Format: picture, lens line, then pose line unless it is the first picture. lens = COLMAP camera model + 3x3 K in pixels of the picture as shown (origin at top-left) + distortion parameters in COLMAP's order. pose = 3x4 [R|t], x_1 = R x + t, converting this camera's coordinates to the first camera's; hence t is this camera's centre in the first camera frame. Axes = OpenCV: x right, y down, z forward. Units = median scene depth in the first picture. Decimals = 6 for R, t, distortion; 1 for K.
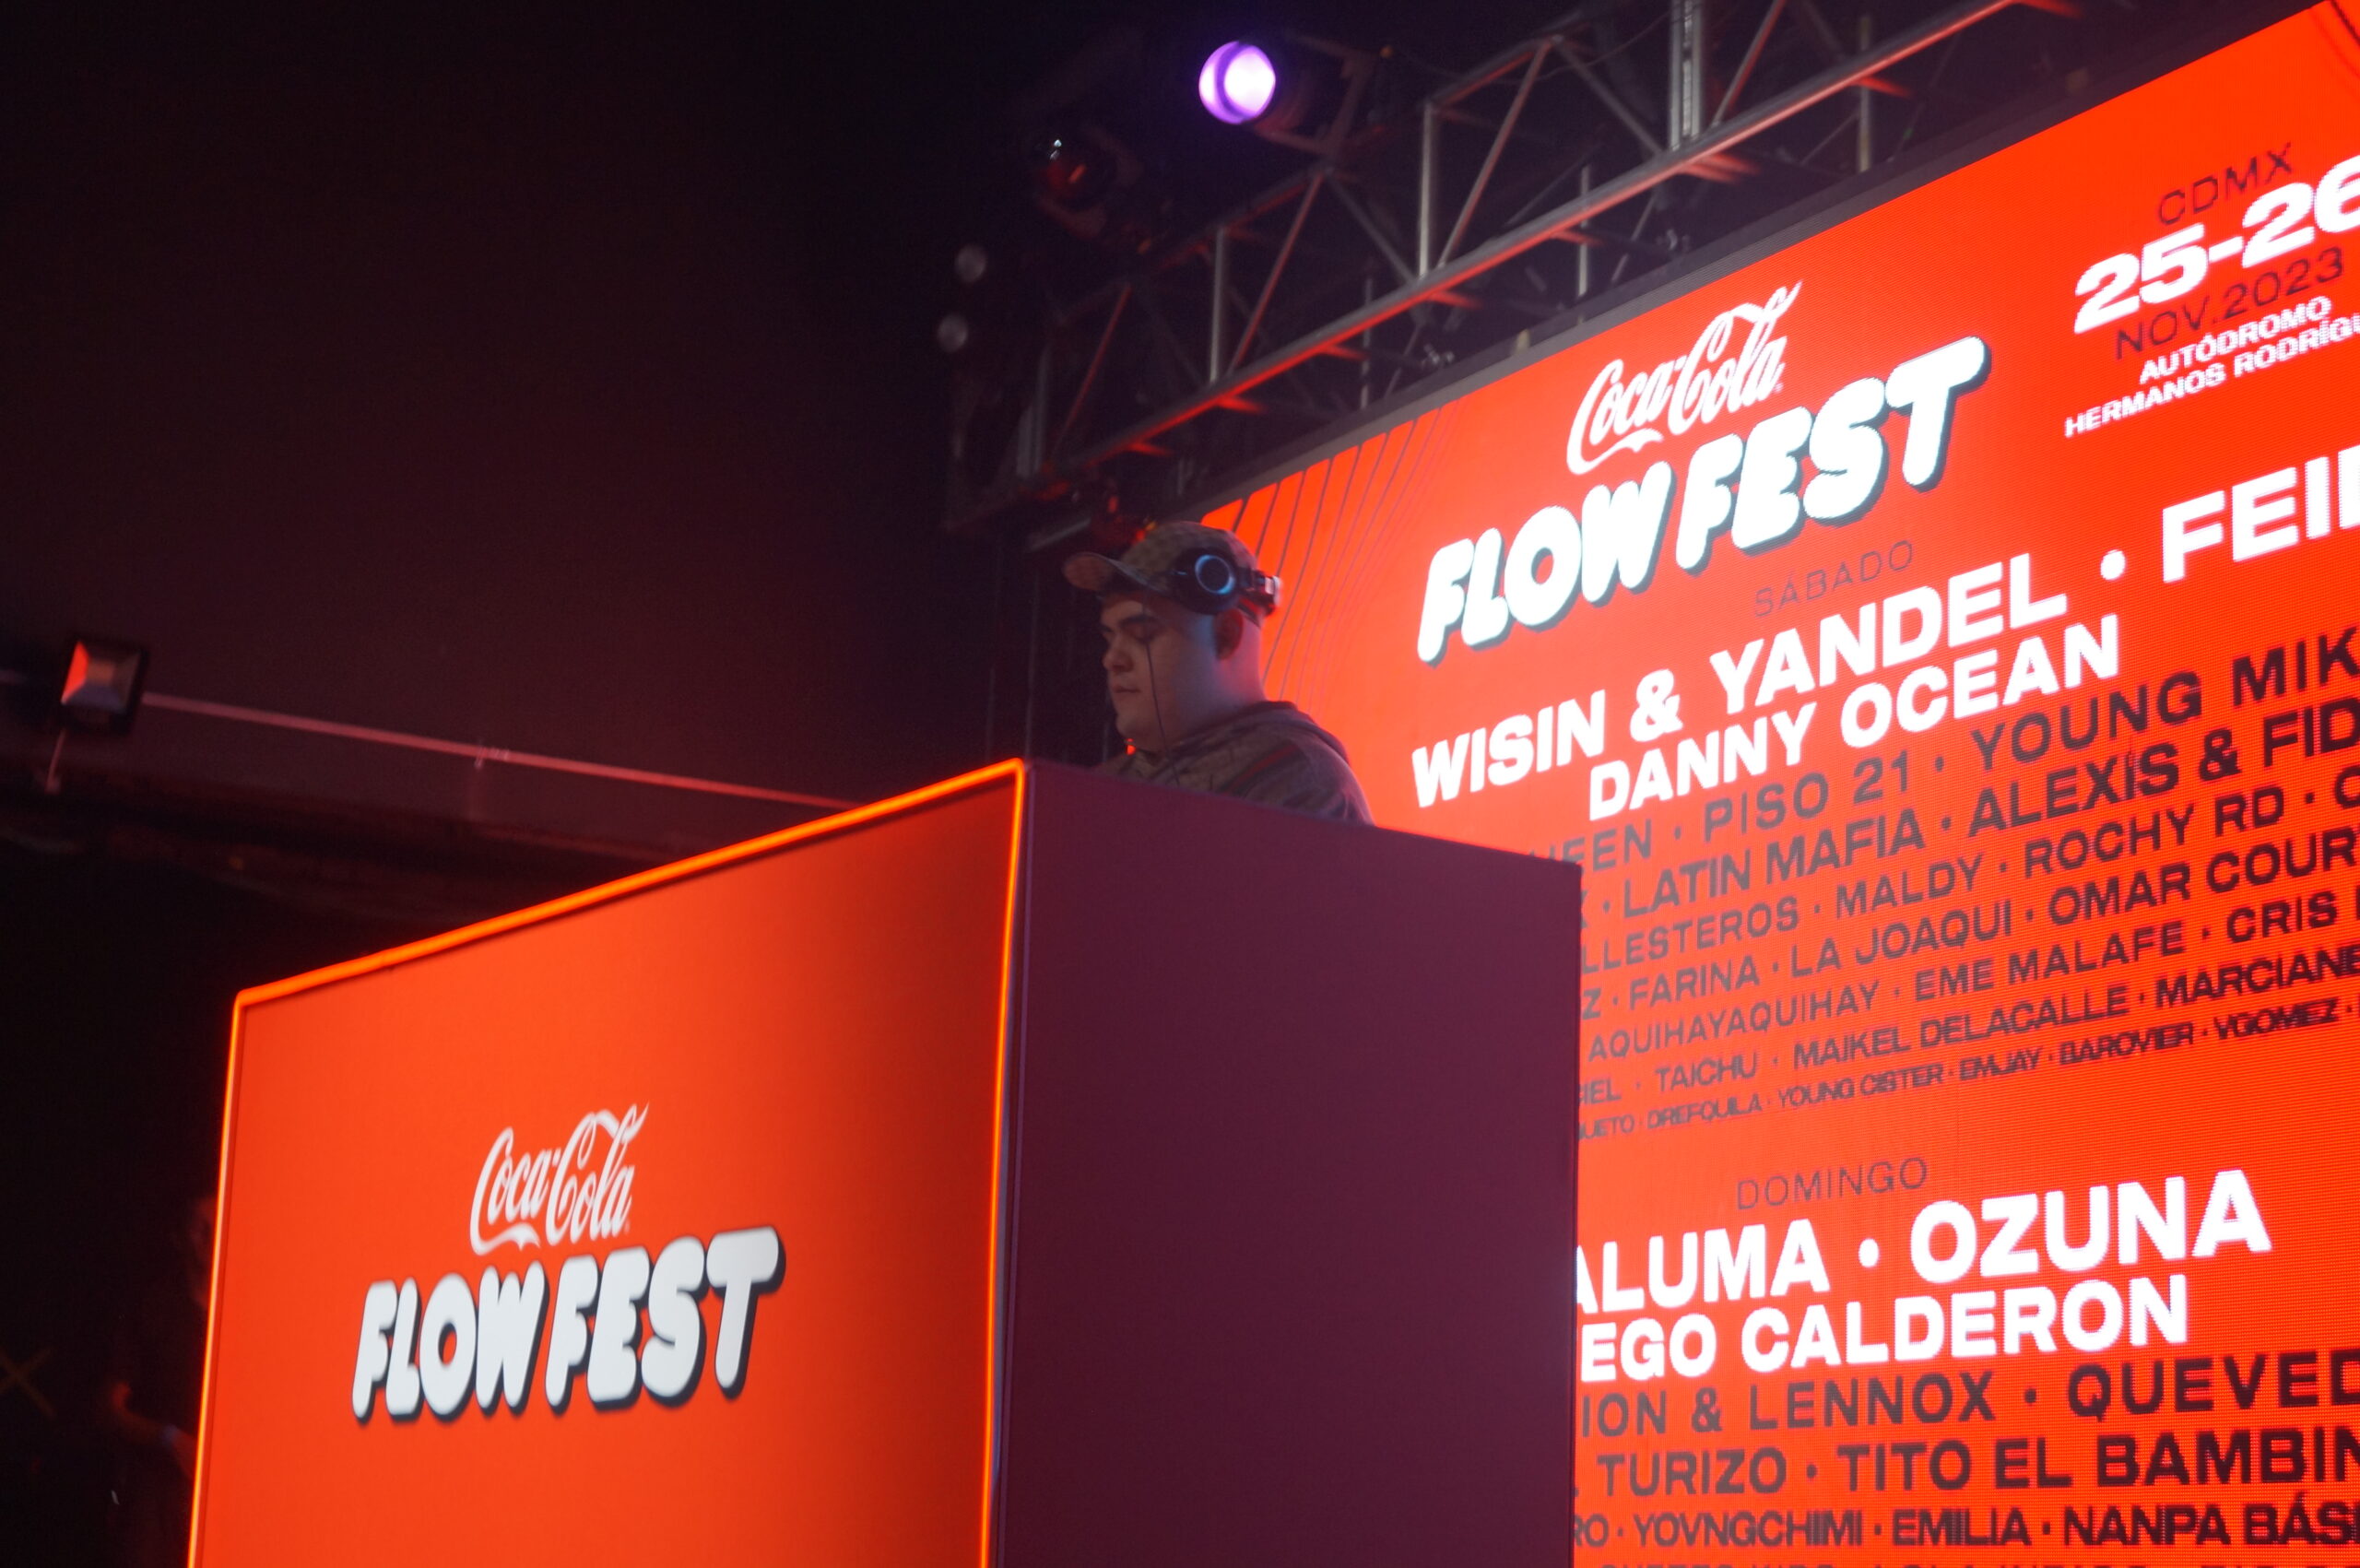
lens RADIAL K [[3850.1, 0, 1180.0], [0, 3850.1, 784.0], [0, 0, 1]] dist [0.037665, -0.056733]
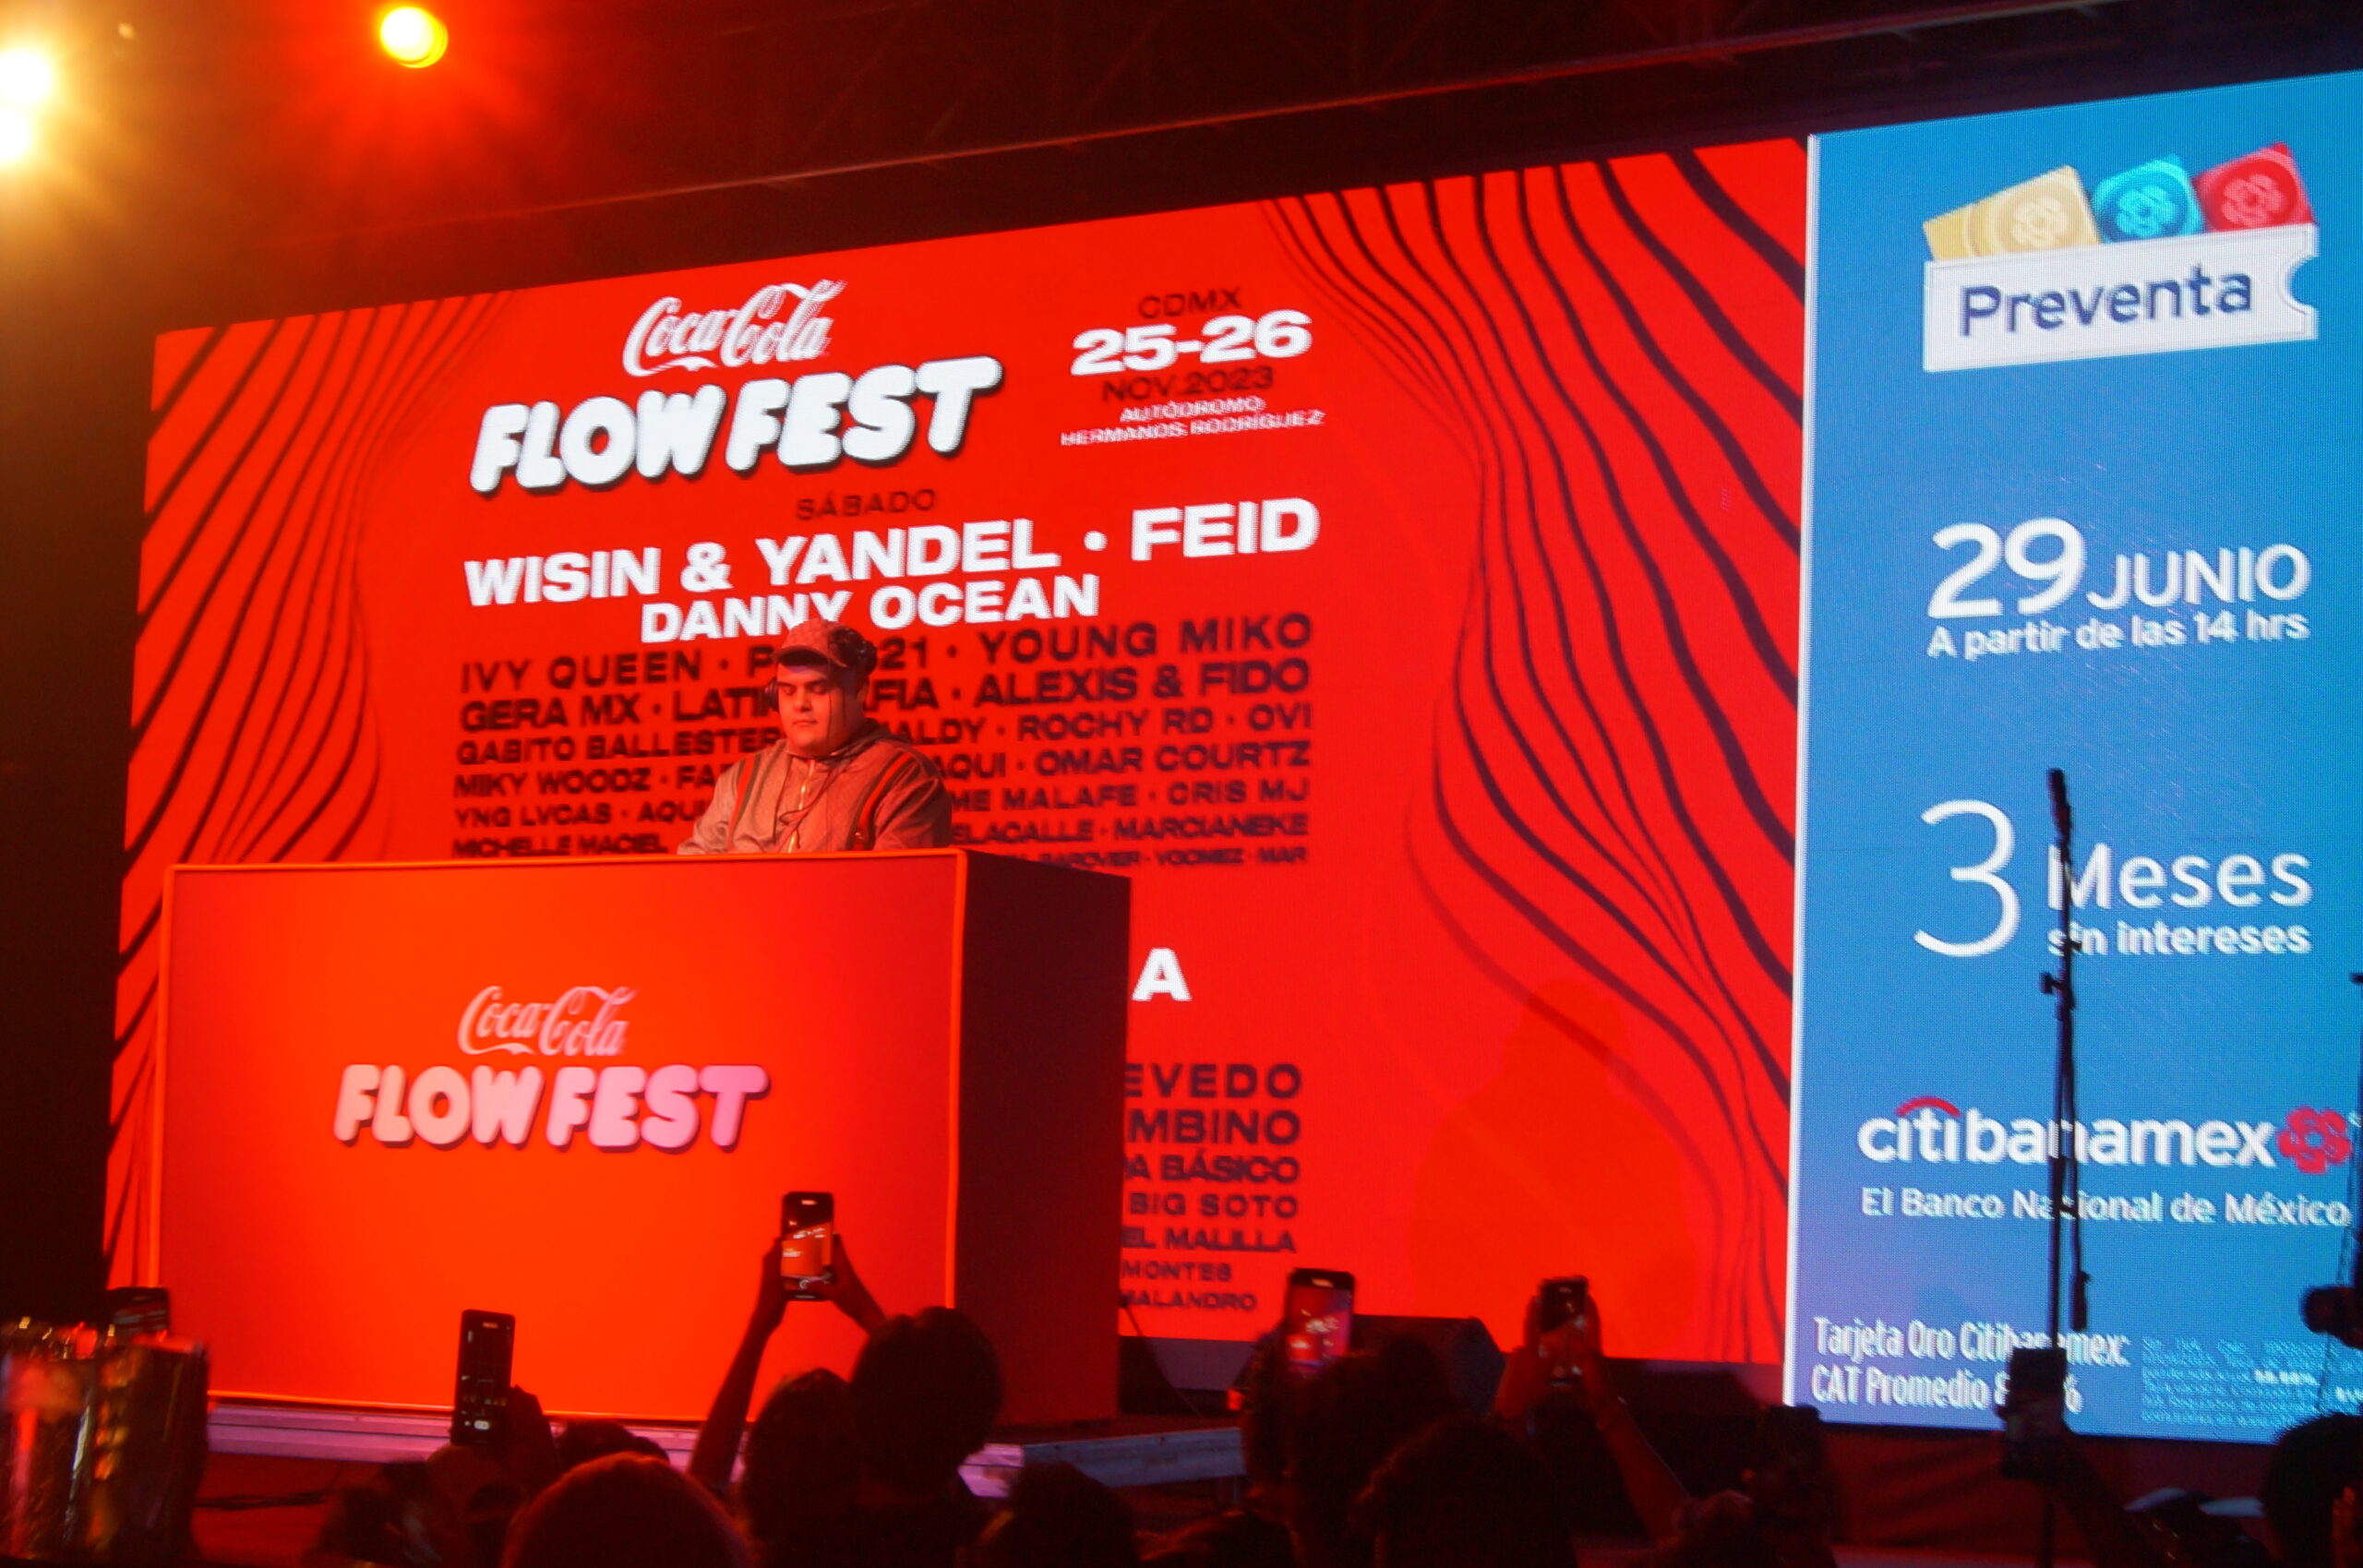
lens RADIAL K [[4485.9, 0, 1181.5], [0, 4485.9, 784.0], [0, 0, 1]] dist [-0.014413, -0.058098]
pose [[0.889342, 0.032482, 0.456087, -0.525039], [-0.095296, 0.988737, 0.115405, -0.167794], [-0.447202, -0.146097, 0.882421, -0.580225]]
